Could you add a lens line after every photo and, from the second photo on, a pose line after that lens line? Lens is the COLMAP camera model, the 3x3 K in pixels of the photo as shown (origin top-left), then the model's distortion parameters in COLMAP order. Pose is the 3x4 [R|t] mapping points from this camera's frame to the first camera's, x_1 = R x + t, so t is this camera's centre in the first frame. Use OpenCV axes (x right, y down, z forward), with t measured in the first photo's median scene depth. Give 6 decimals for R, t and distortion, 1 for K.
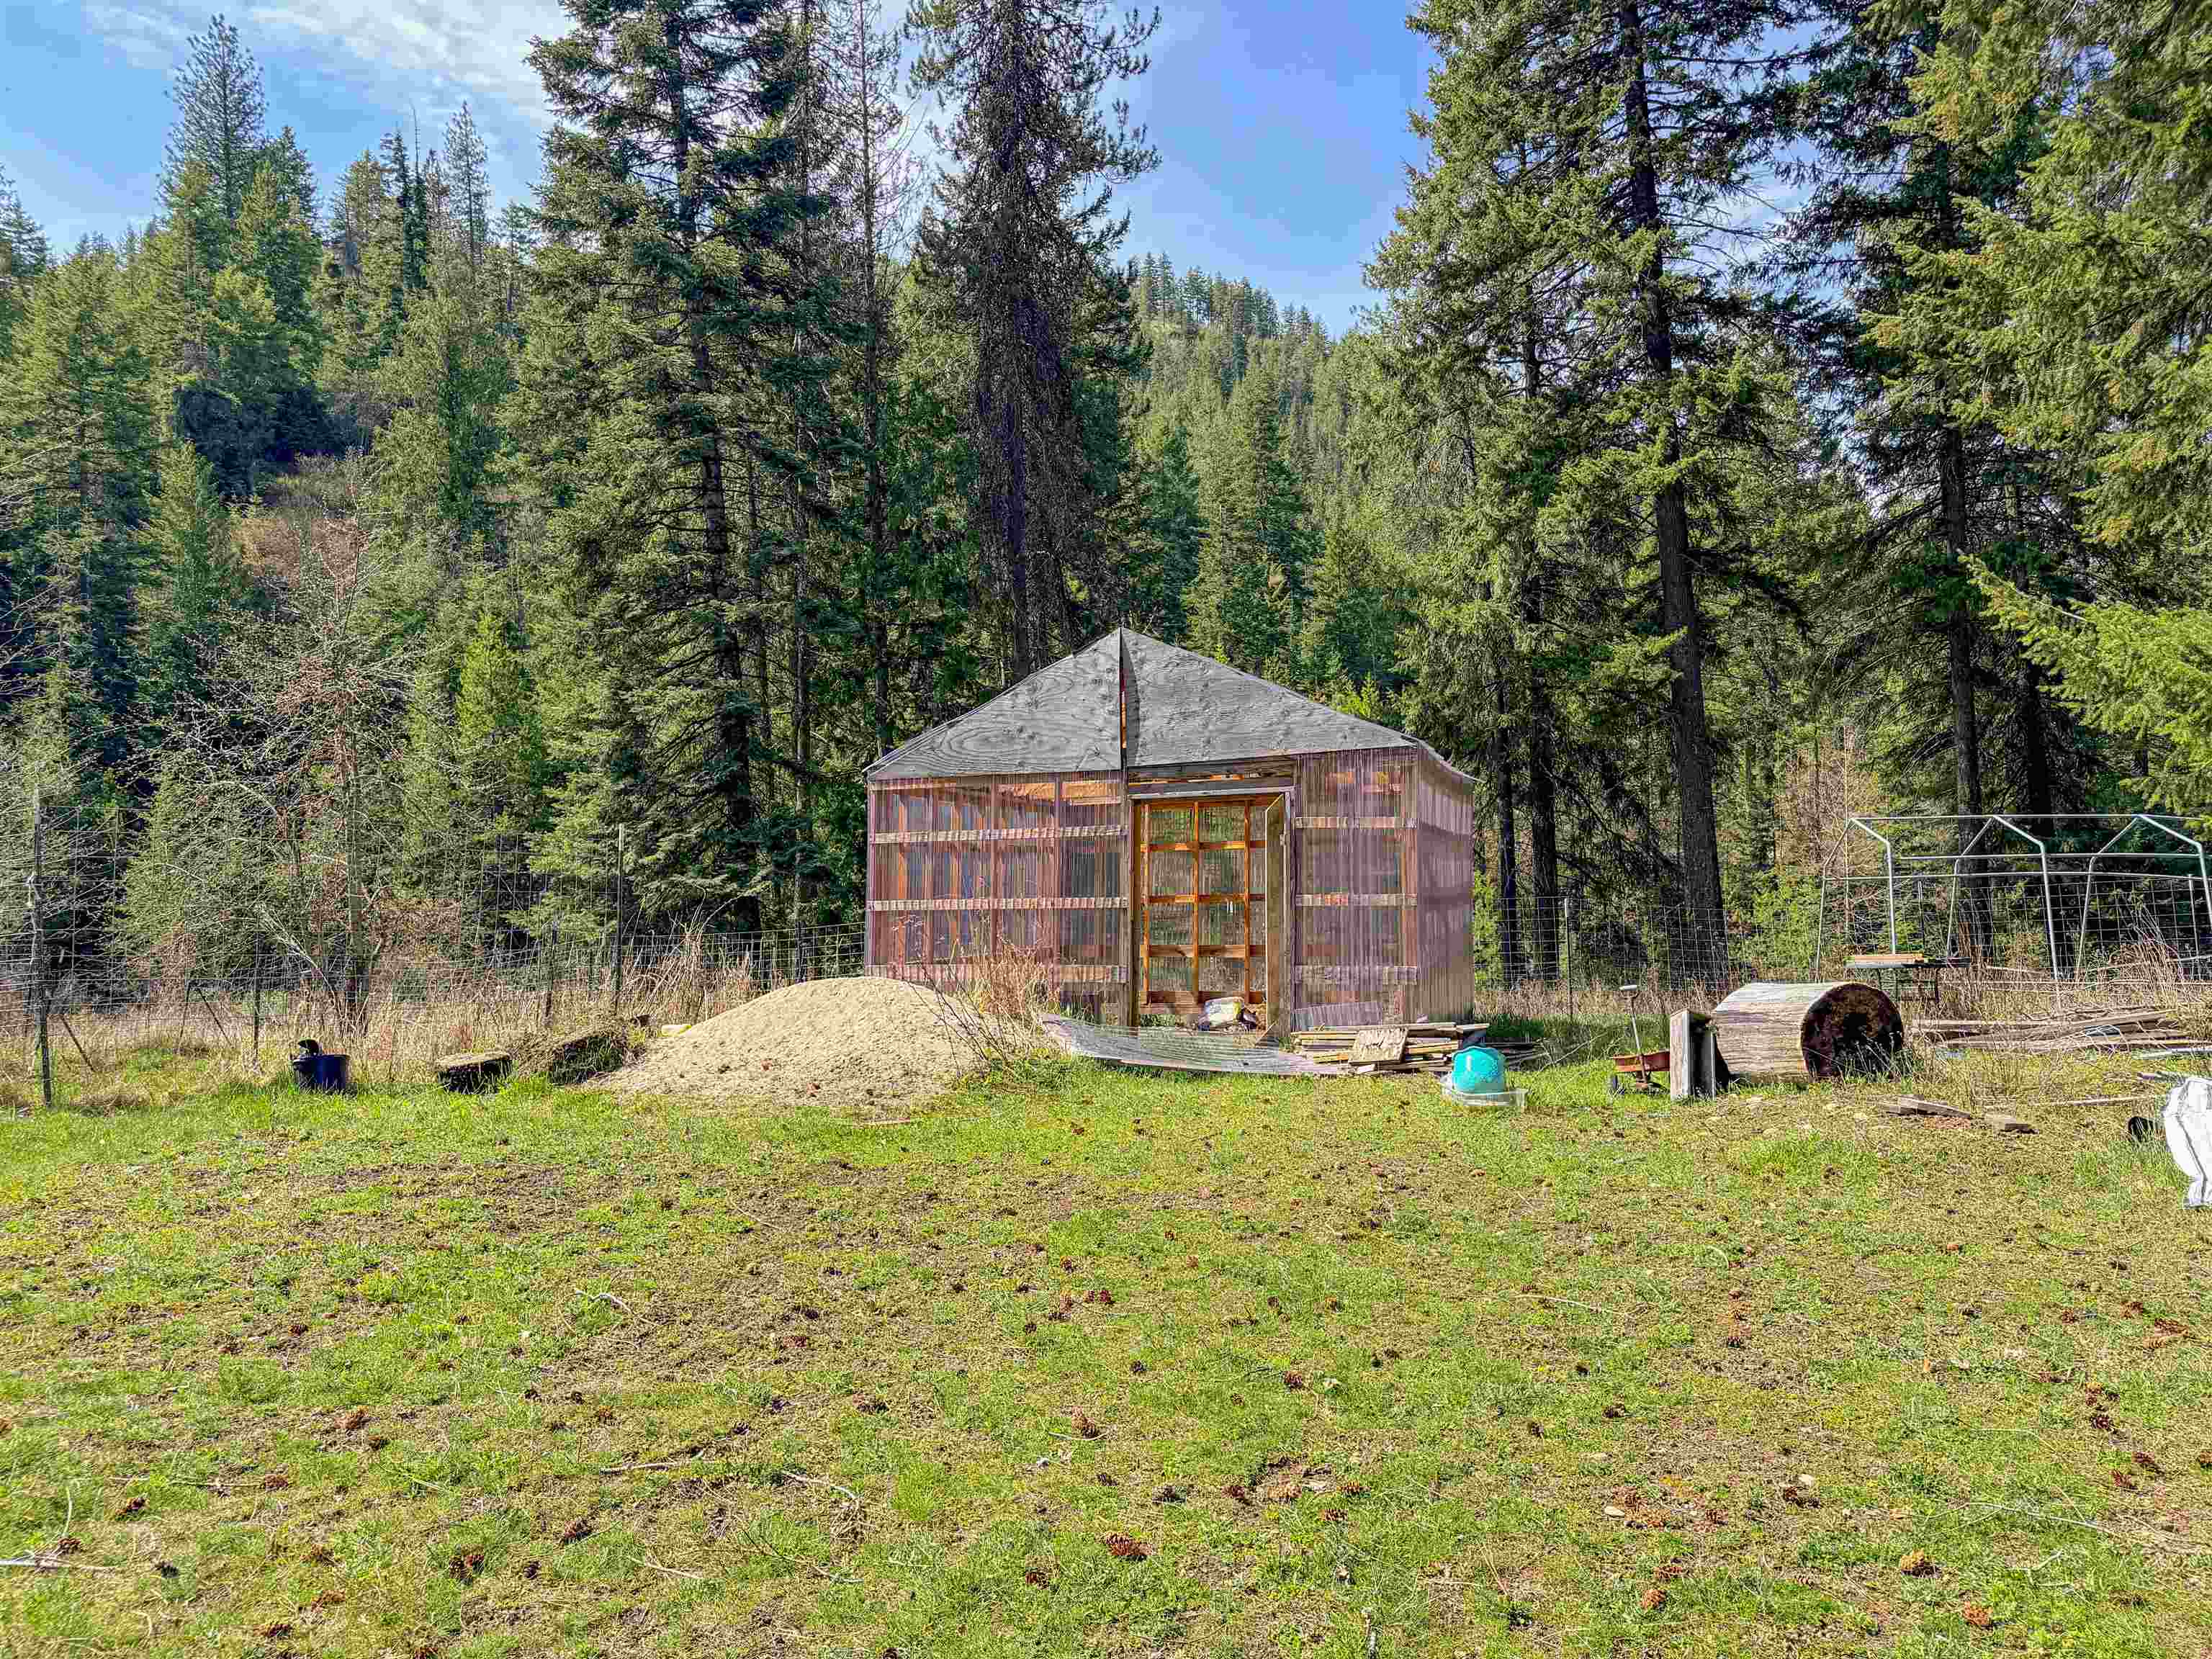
lens RADIAL K [[1525.9, 0, 1106.0], [0, 1525.9, 829.5], [0, 0, 1]] dist [0.103873, -0.137505]
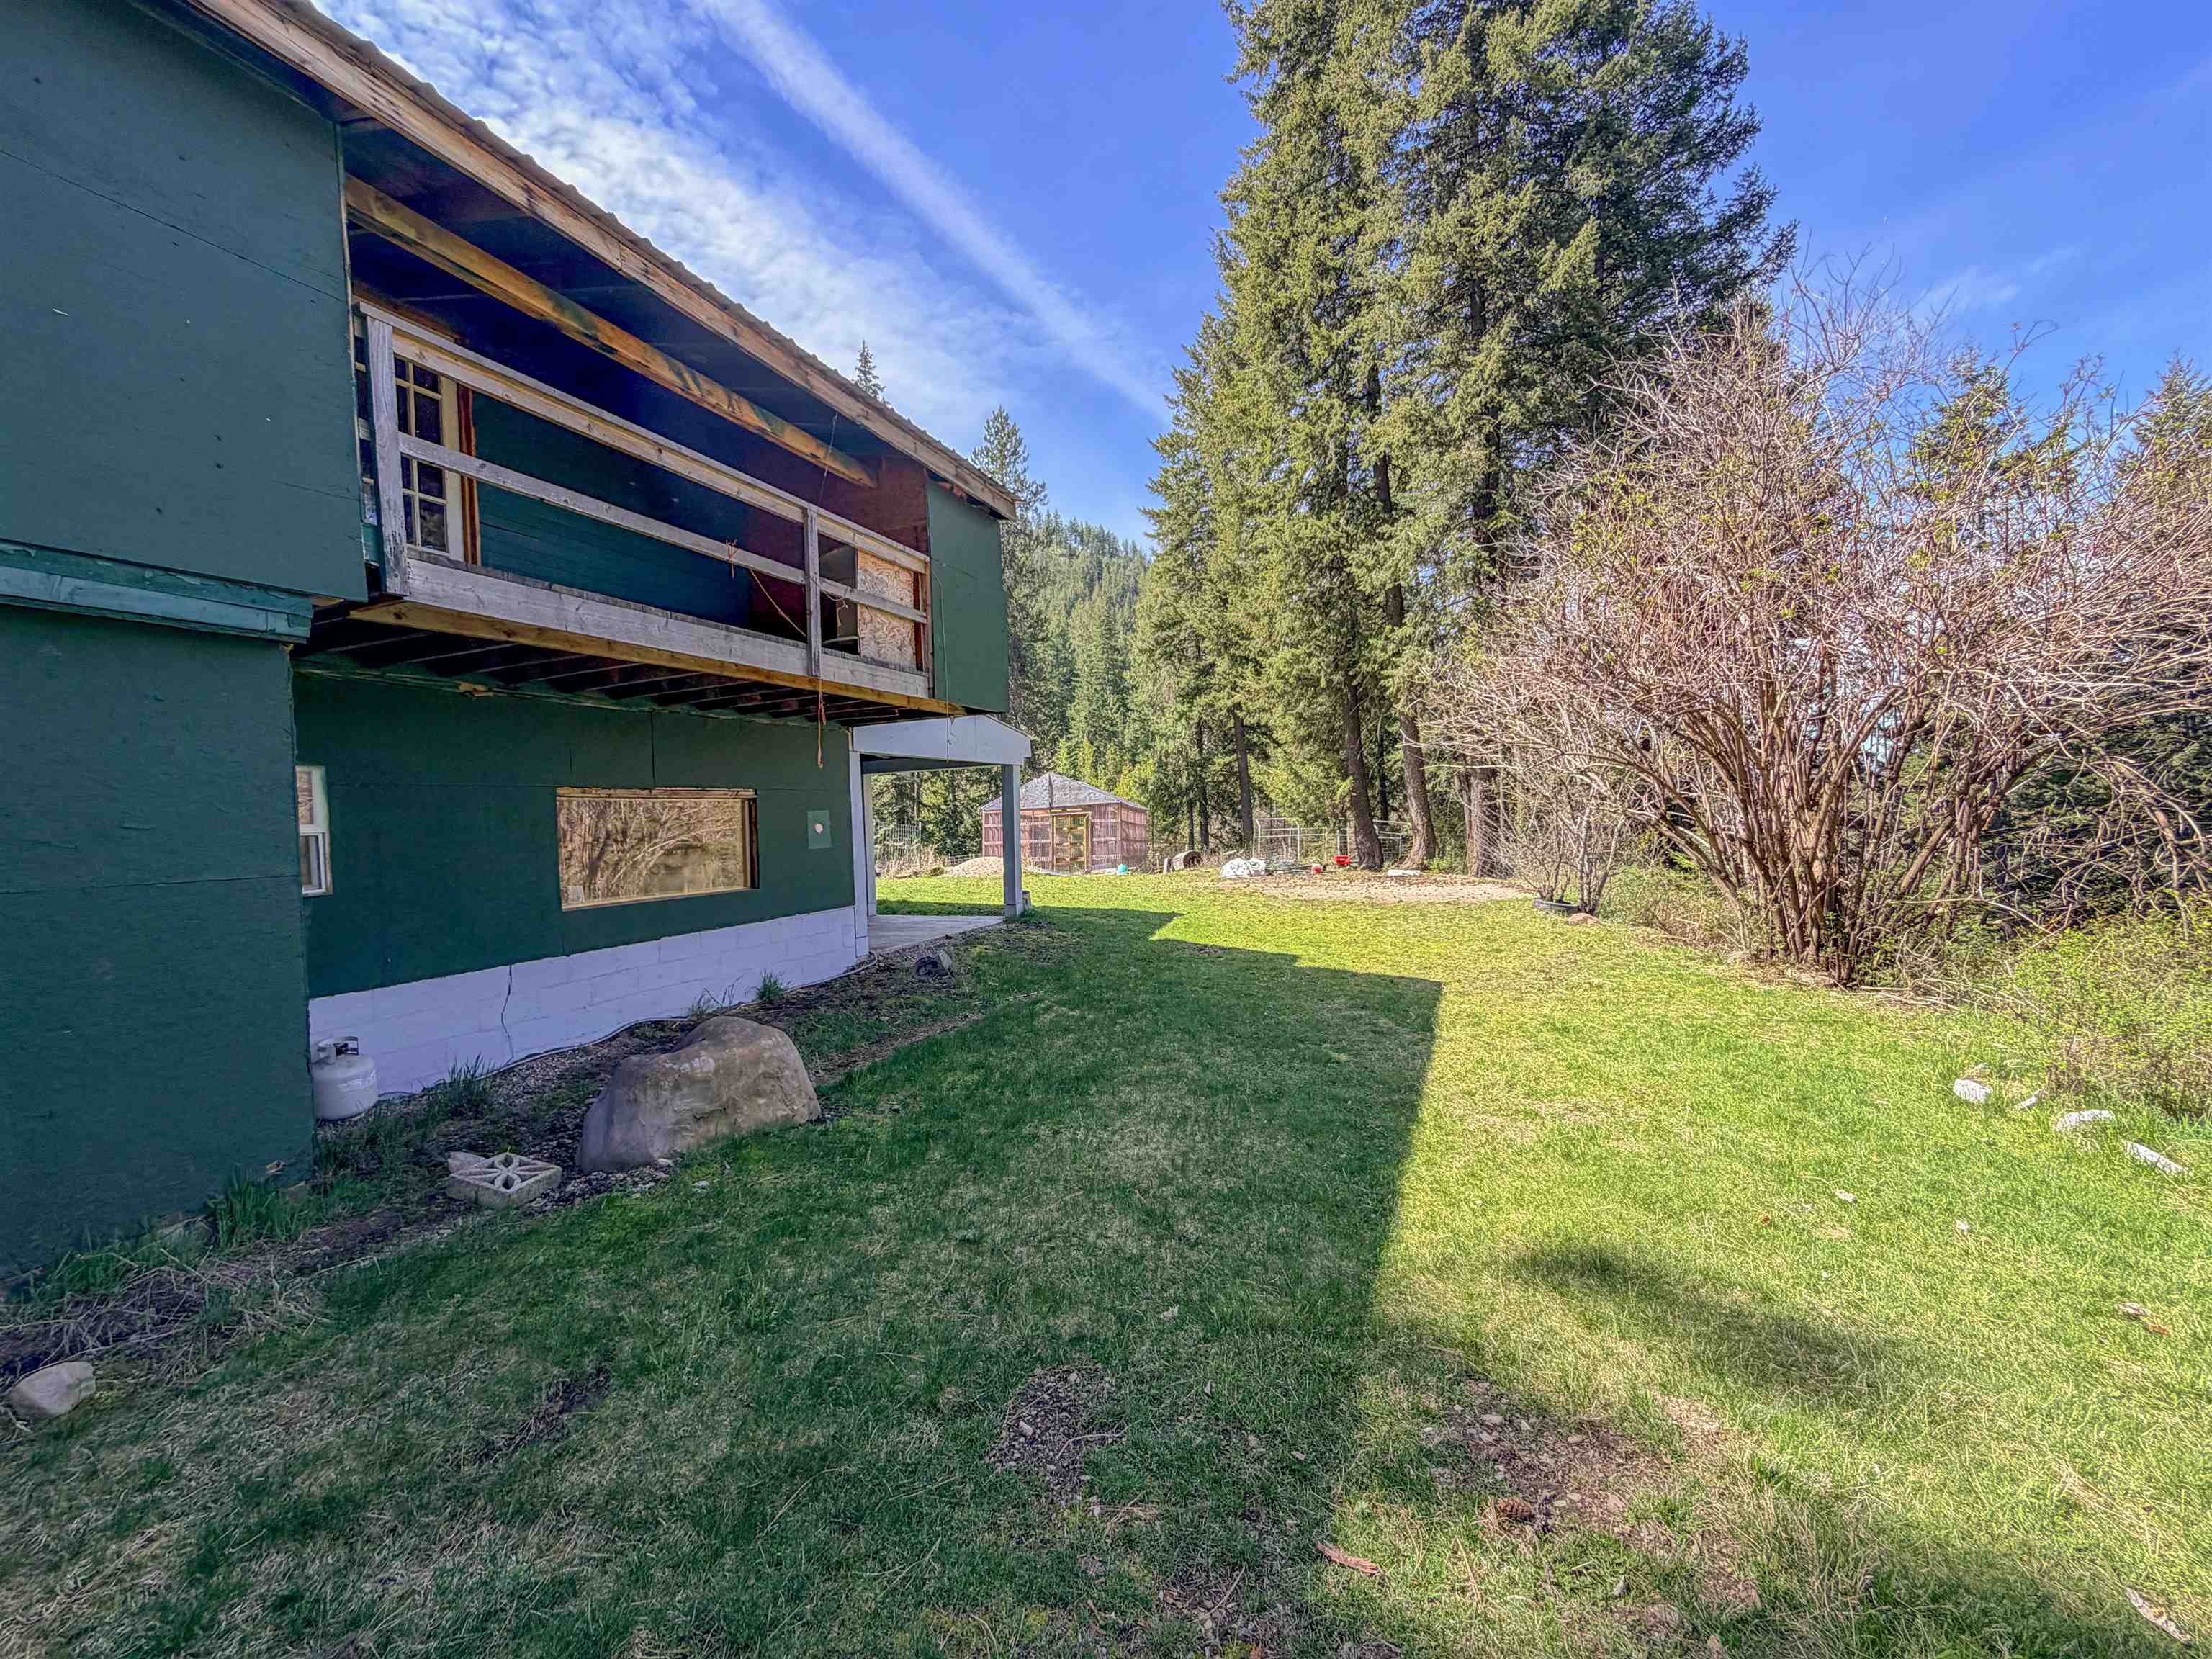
lens RADIAL K [[883.2, 0, 1098.9], [0, 883.2, 839.0], [0, 0, 1]] dist [0.002883, -0.000110]
pose [[0.996549, -0.009366, 0.082480, -0.022684], [0.008457, 0.999900, 0.011363, 0.007475], [-0.082578, -0.010627, 0.996528, -0.596210]]
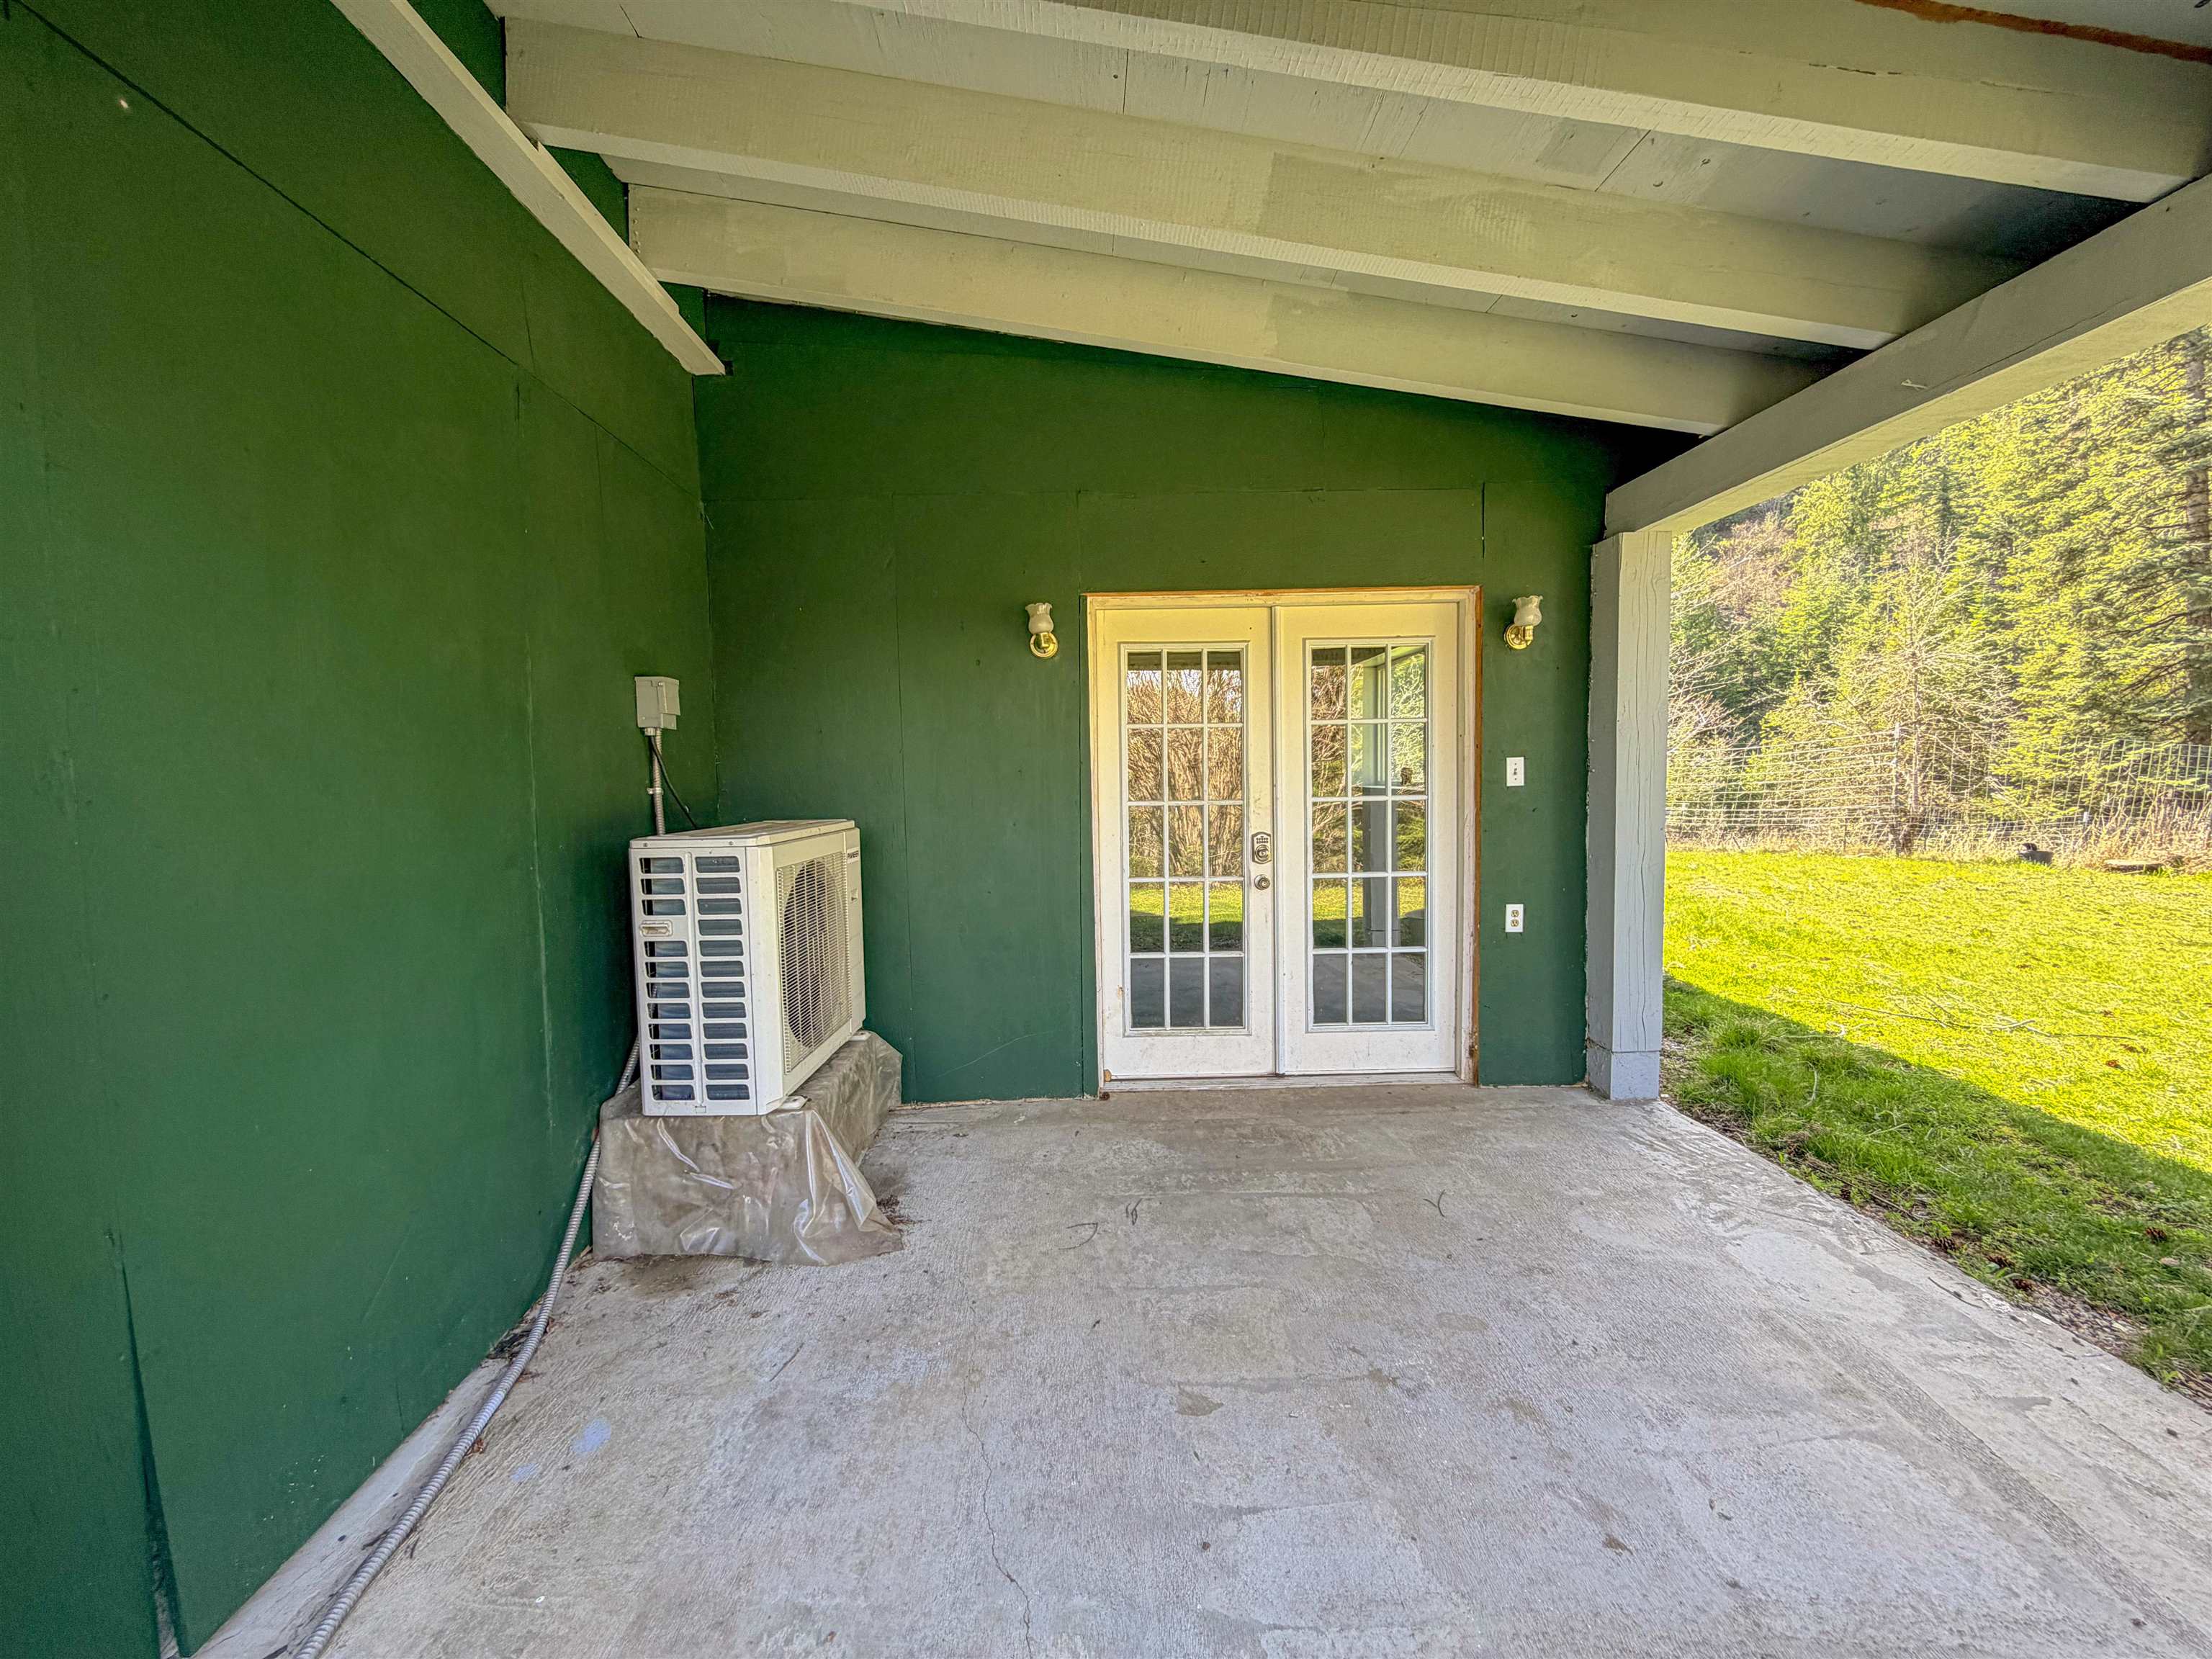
lens RADIAL K [[887.0, 0, 1109.0], [0, 887.0, 837.7], [0, 0, 1]] dist [0.000555, -0.000257]
pose [[0.502649, 0.080609, -0.860724, -0.043354], [0.000795, 0.995600, 0.093704, 0.006567], [0.864490, -0.047785, 0.500373, -0.229916]]
